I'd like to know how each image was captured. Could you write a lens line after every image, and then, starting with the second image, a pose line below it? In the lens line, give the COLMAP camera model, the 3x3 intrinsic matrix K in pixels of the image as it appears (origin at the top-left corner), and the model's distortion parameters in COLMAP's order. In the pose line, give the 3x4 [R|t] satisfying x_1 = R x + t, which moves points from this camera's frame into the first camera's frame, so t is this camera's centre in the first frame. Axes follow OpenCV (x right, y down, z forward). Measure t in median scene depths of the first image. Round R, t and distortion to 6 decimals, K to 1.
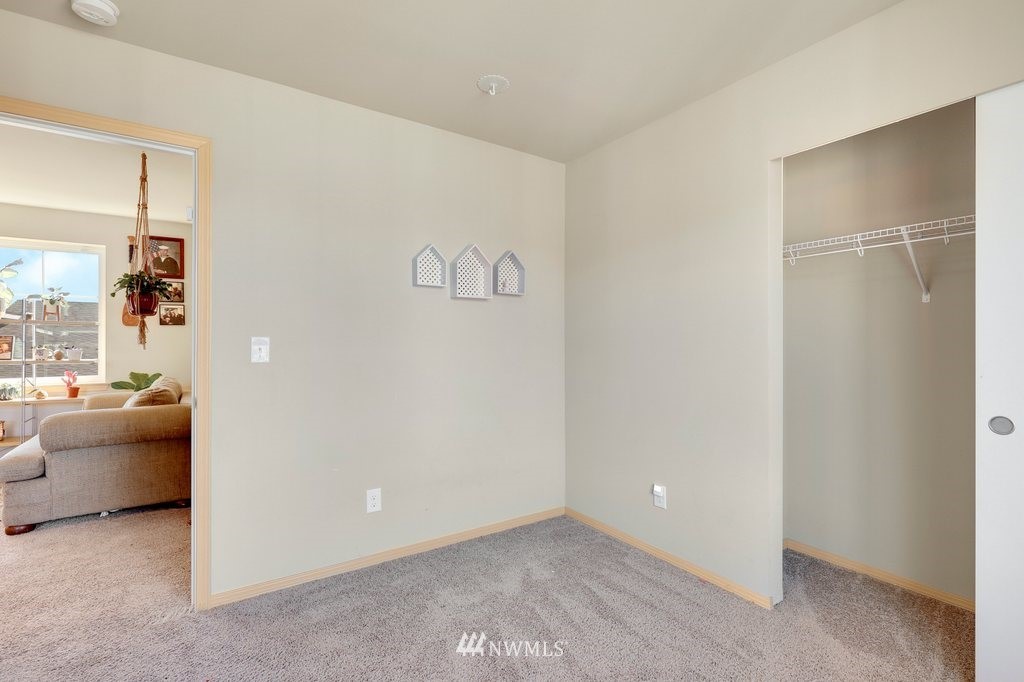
lens RADIAL K [[472.9, 0, 516.4], [0, 472.9, 345.3], [0, 0, 1]] dist [0.005414, 0.001344]
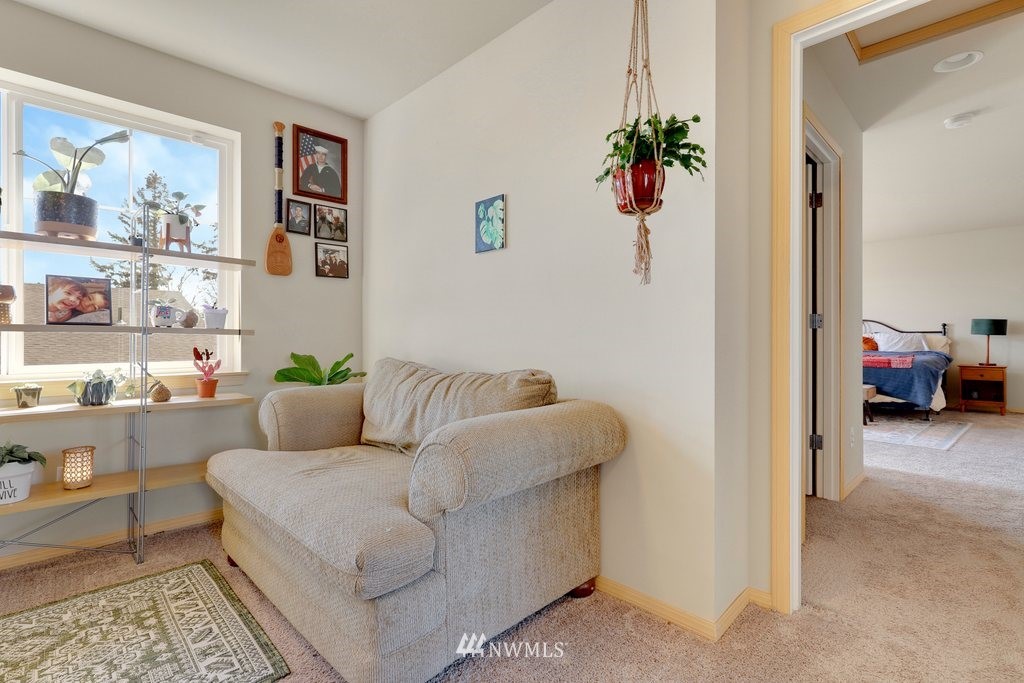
lens RADIAL K [[472.9, 0, 519.0], [0, 472.9, 340.8], [0, 0, 1]] dist [0.005414, 0.001344]
pose [[0.980409, -0.003596, 0.196938, -0.613757], [0.002568, 0.999982, 0.005476, 0.037471], [-0.196954, -0.004863, 0.980401, 0.350496]]
